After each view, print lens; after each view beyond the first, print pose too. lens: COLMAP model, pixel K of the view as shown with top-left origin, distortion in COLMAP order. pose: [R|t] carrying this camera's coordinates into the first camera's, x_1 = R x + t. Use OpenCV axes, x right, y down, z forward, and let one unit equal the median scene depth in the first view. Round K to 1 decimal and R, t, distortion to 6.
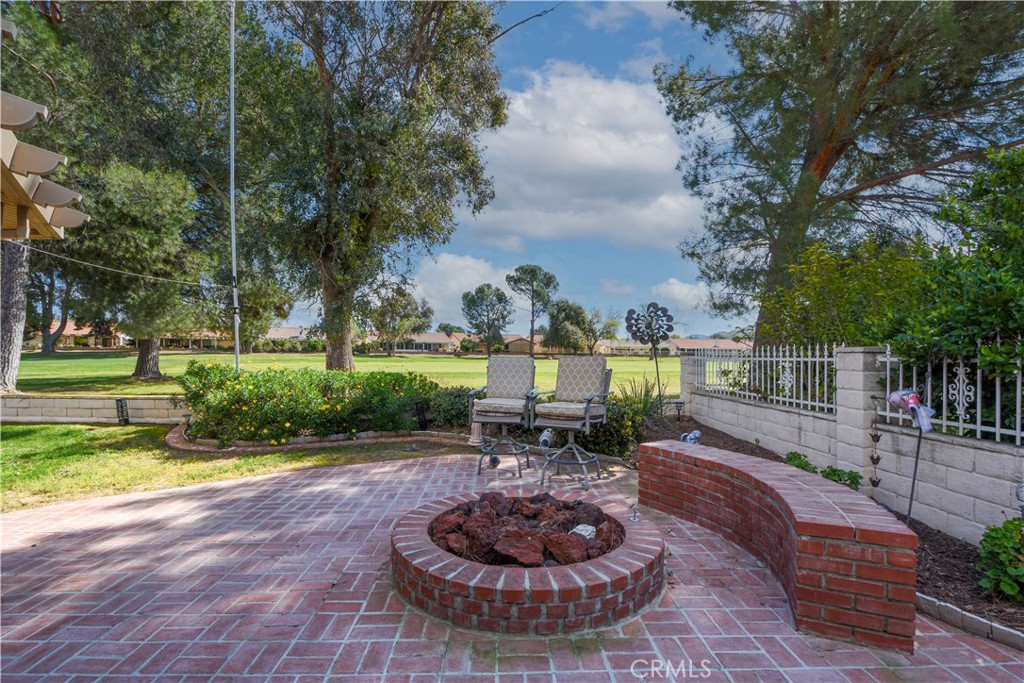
lens RADIAL K [[490.9, 0, 512.0], [0, 490.9, 341.5], [0, 0, 1]] dist [-0.001813, -0.000806]
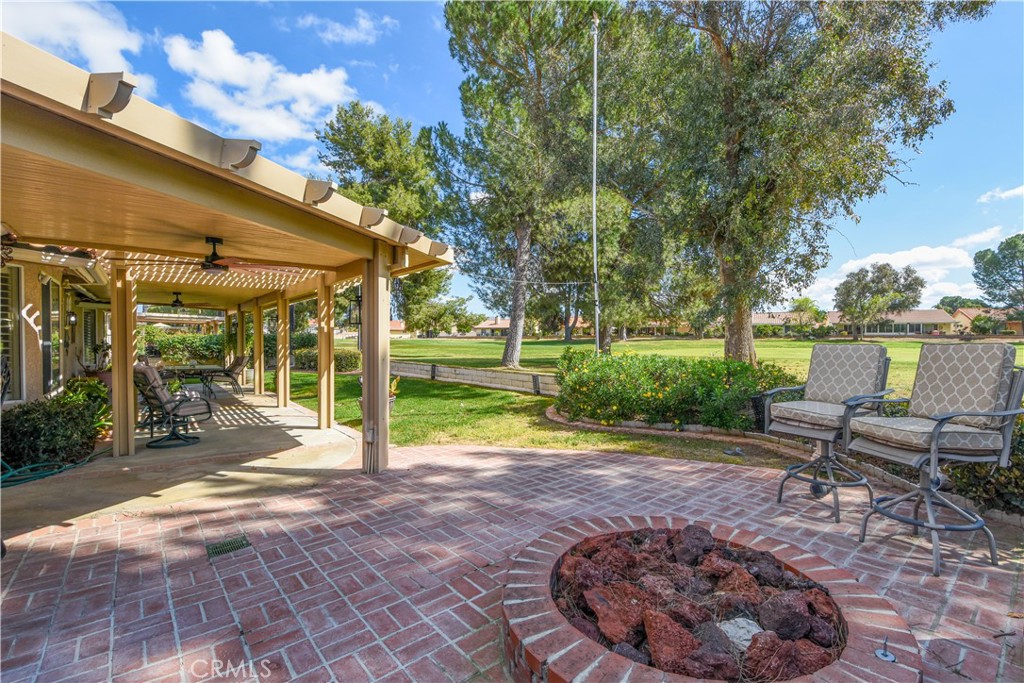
lens RADIAL K [[469.9, 0, 512.0], [0, 469.9, 341.5], [0, 0, 1]] dist [0.032281, -0.031575]
pose [[0.607917, -0.005384, -0.793982, 0.224637], [0.029374, 0.999445, 0.015713, 0.003763], [0.793457, -0.032875, 0.607738, 0.215038]]
